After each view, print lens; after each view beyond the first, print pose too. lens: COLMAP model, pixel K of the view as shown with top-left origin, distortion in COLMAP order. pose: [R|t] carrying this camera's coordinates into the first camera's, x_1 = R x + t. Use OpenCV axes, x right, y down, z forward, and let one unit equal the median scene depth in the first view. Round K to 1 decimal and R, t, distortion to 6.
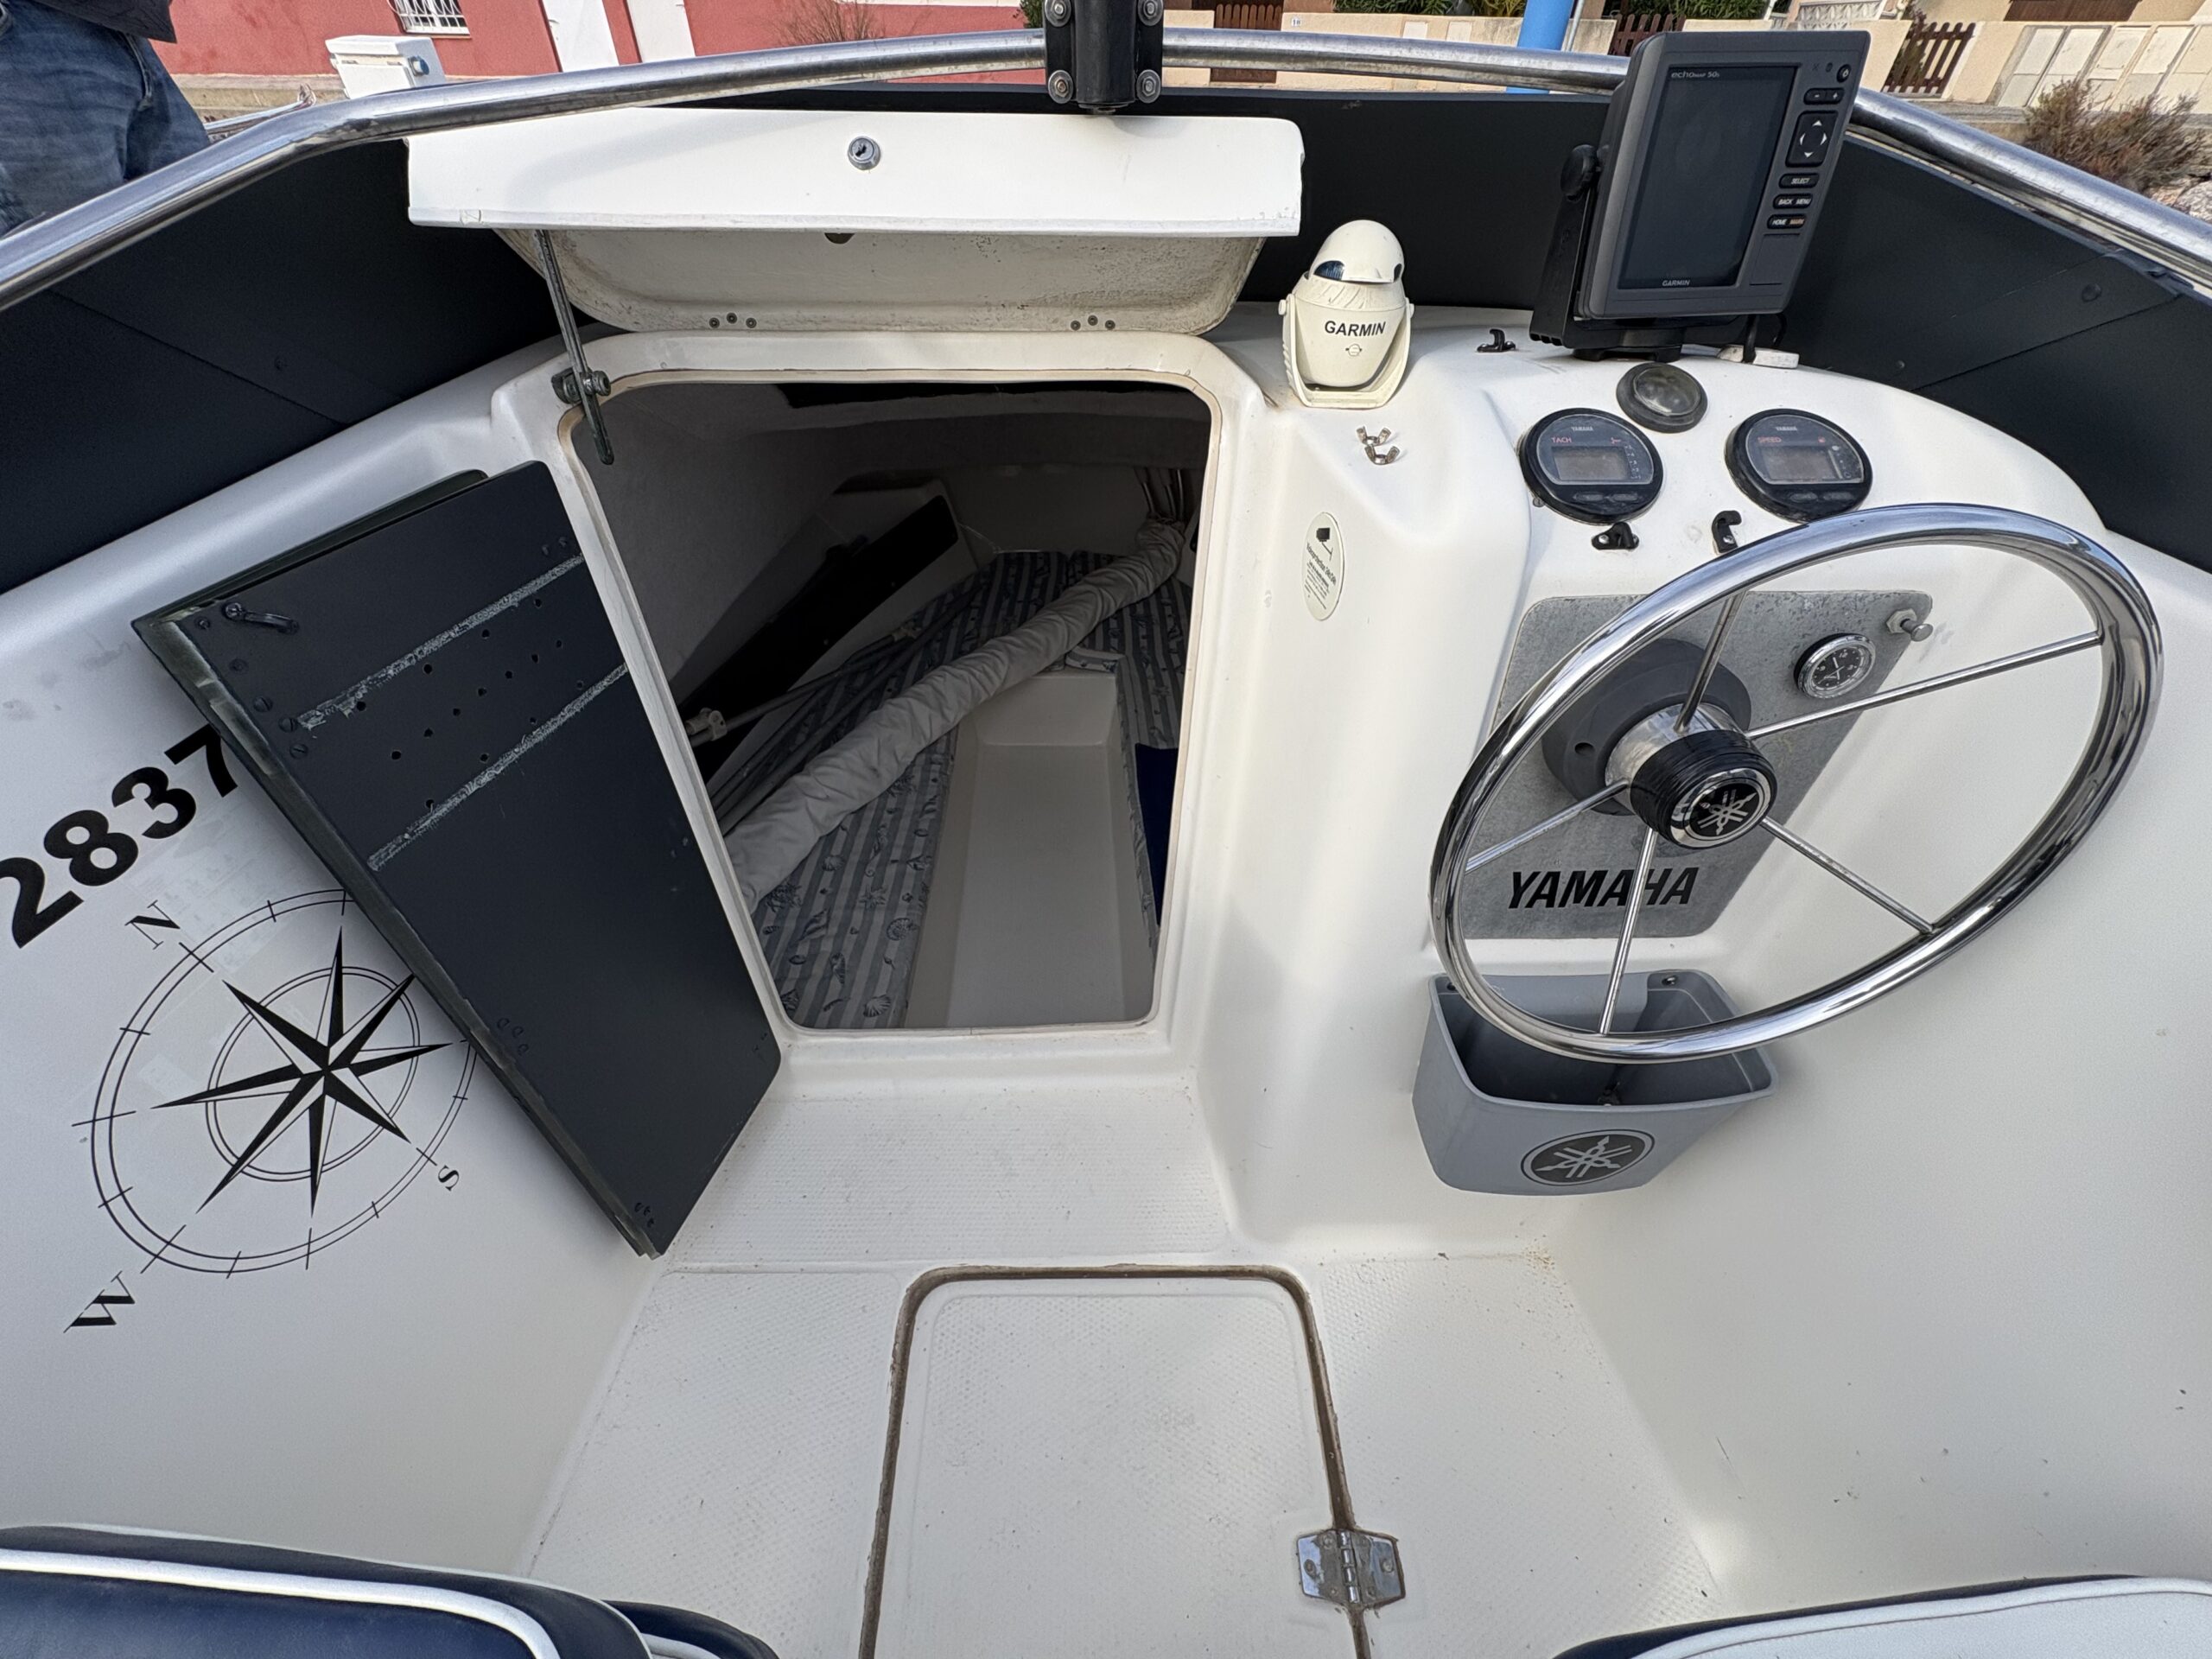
lens RADIAL K [[841.9, 0, 1092.4], [0, 841.9, 818.0], [0, 0, 1]] dist [0.011729, 0.000168]
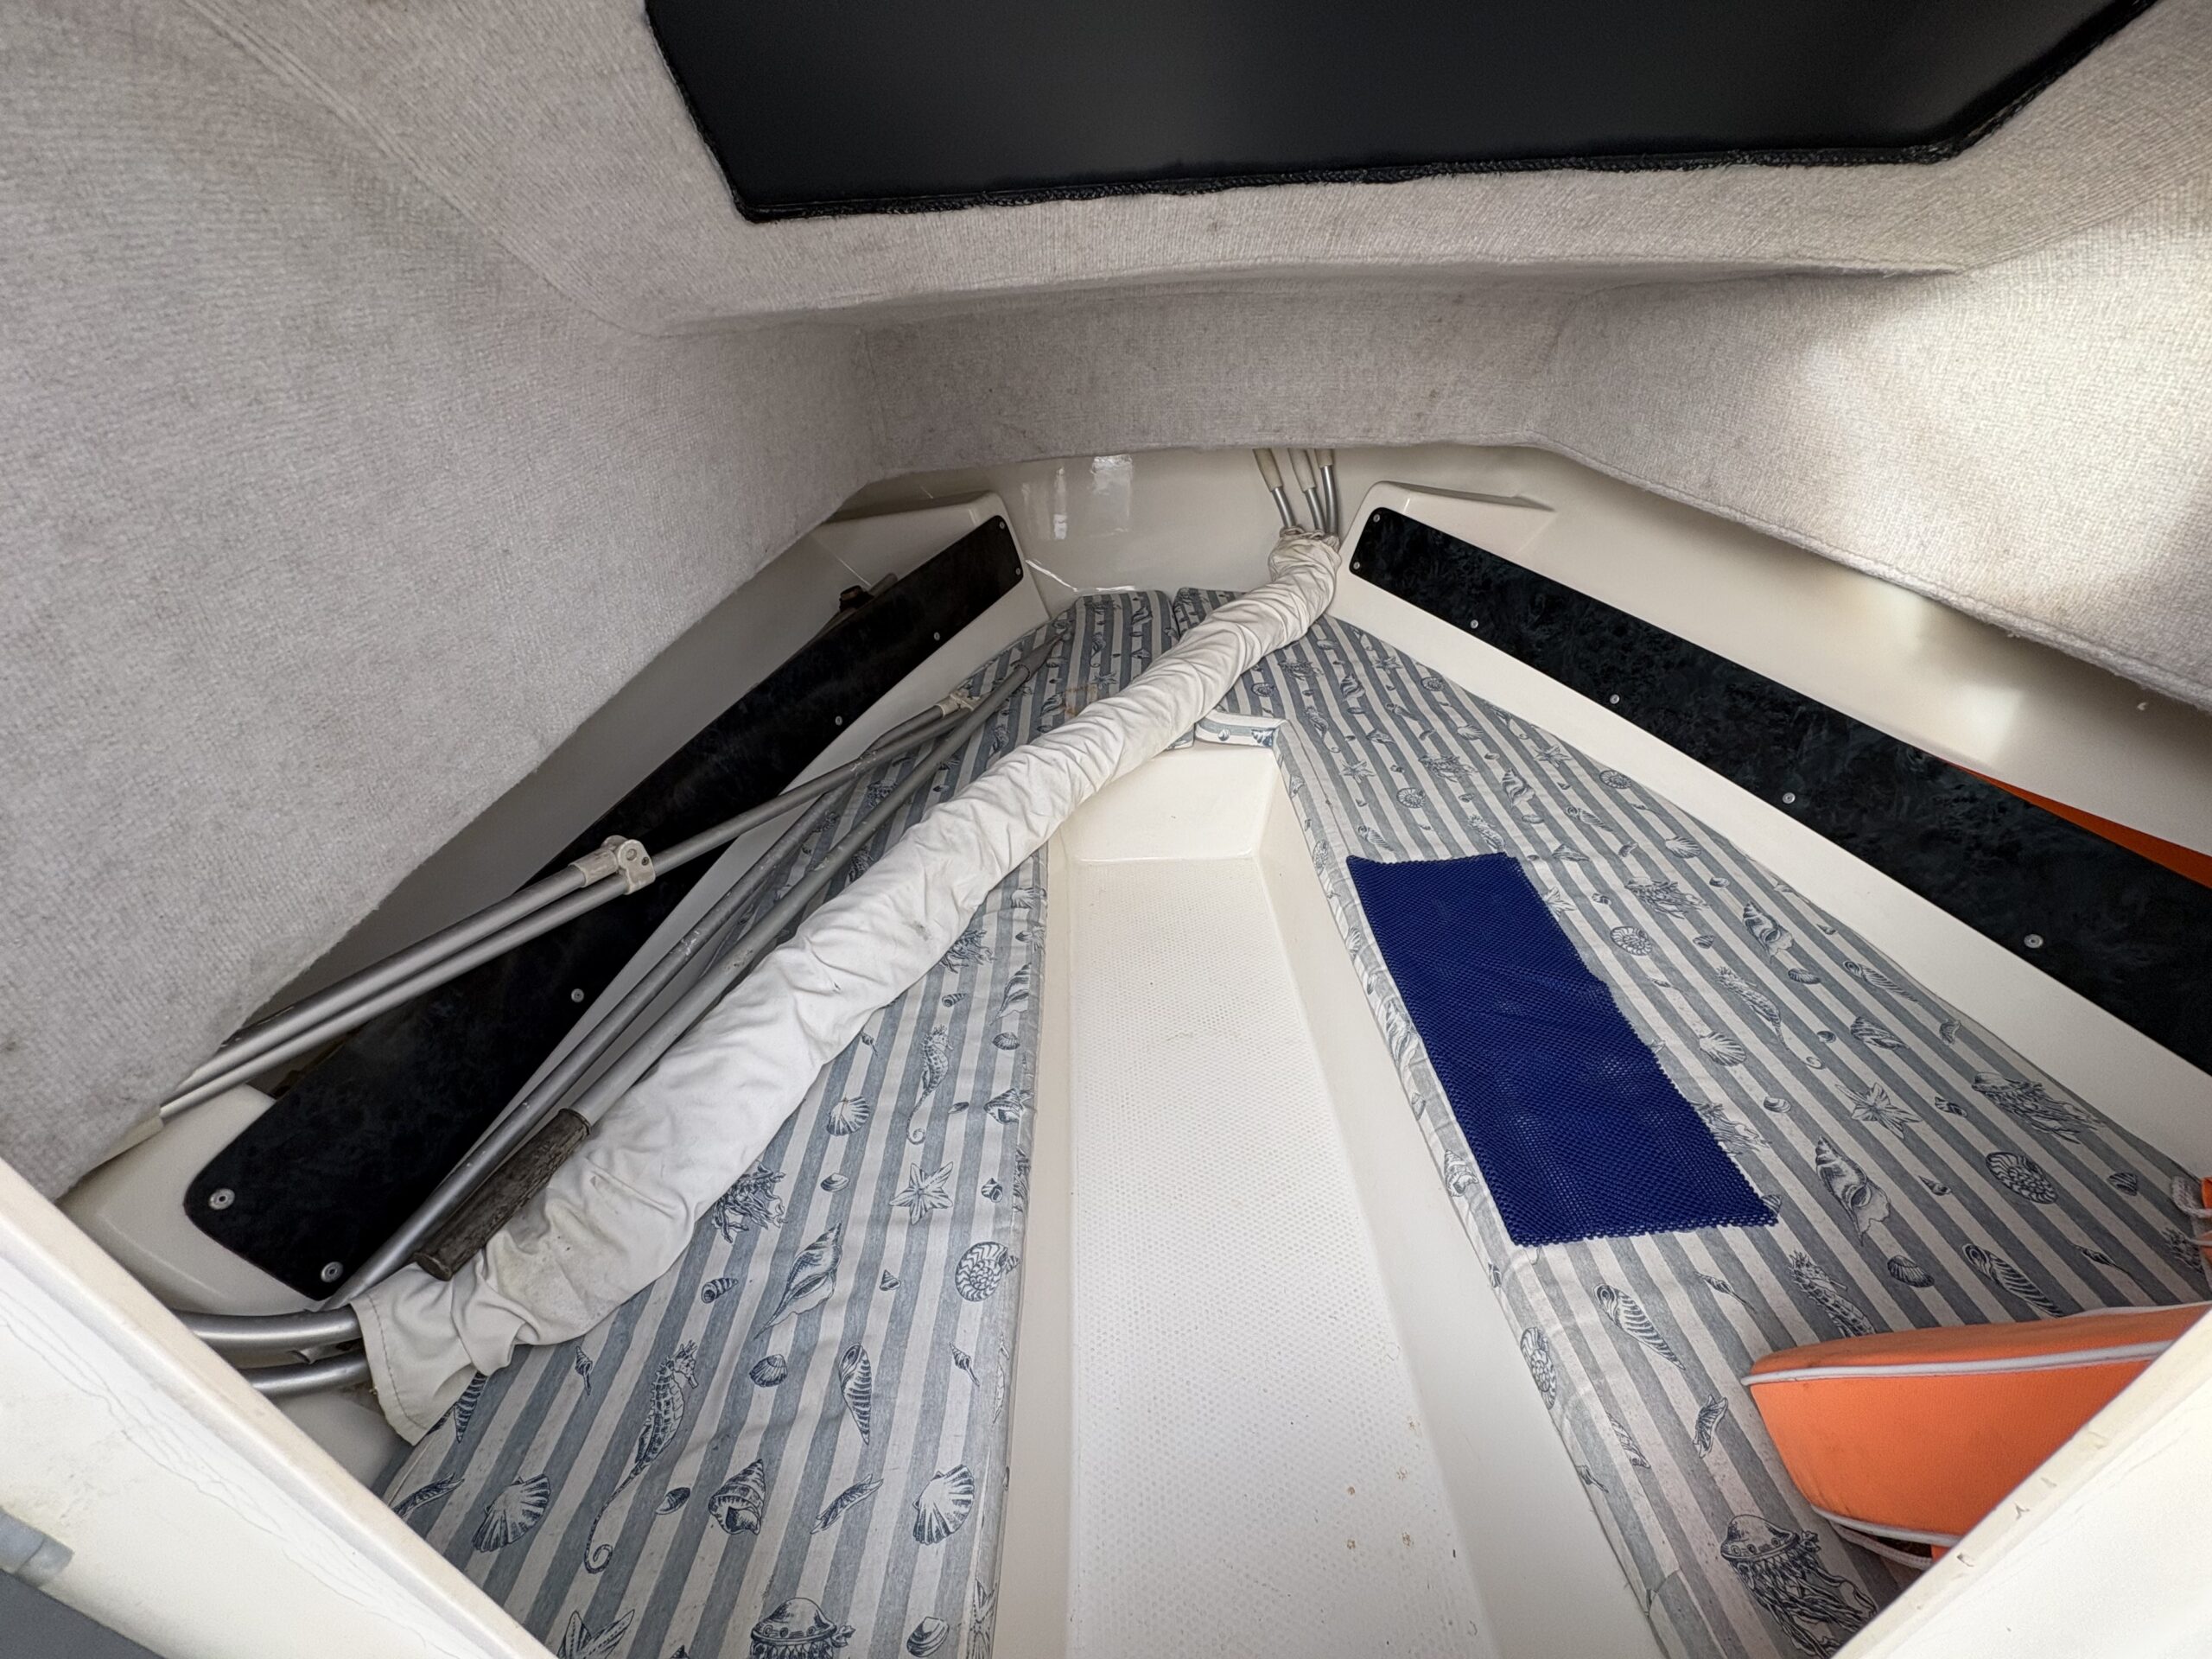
lens RADIAL K [[878.8, 0, 1106.0], [0, 878.8, 829.5], [0, 0, 1]] dist [0.000564, 0.000169]
pose [[0.998390, -0.047673, -0.030738, -0.114924], [0.044435, 0.994137, -0.098577, -0.061006], [0.035258, 0.097053, 0.994655, 0.421051]]
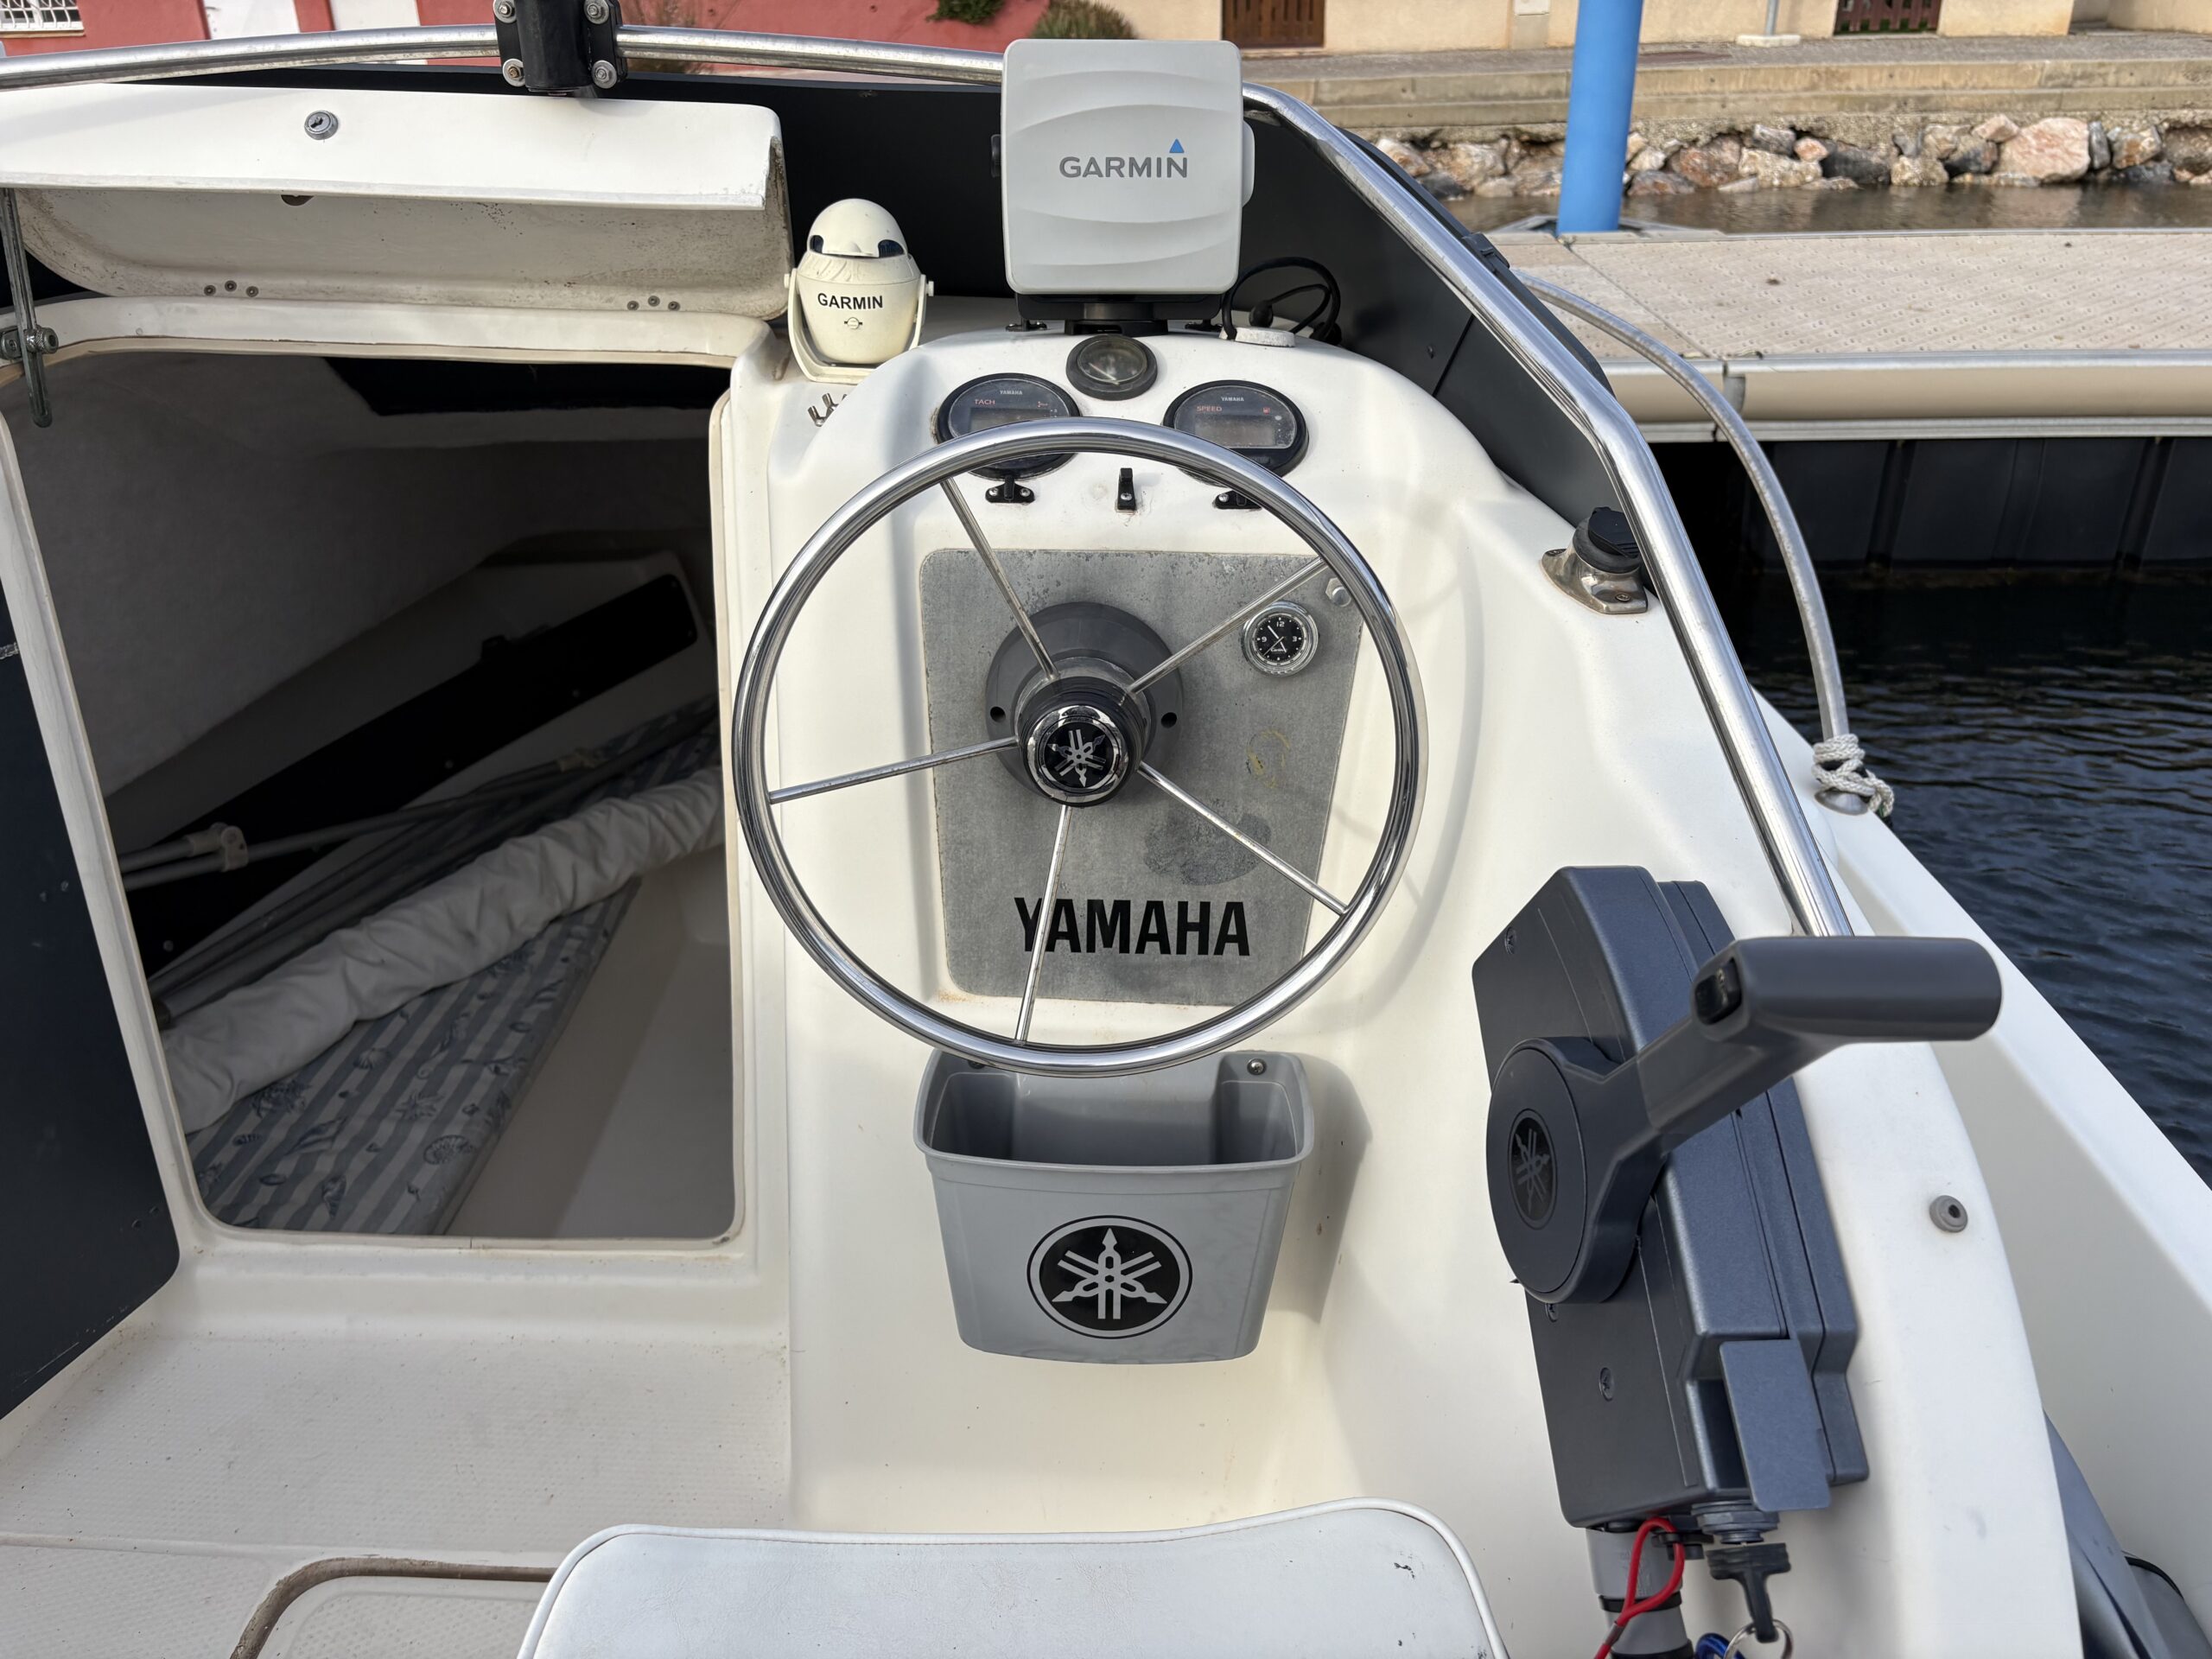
lens RADIAL K [[1575.8, 0, 1007.4], [0, 1575.8, 839.8], [0, 0, 1]] dist [0.099644, -0.097415]
pose [[0.997564, 0.036677, -0.059331, 0.240366], [-0.050081, 0.968676, -0.243225, 0.158746], [0.048552, 0.245604, 0.968154, -0.207659]]
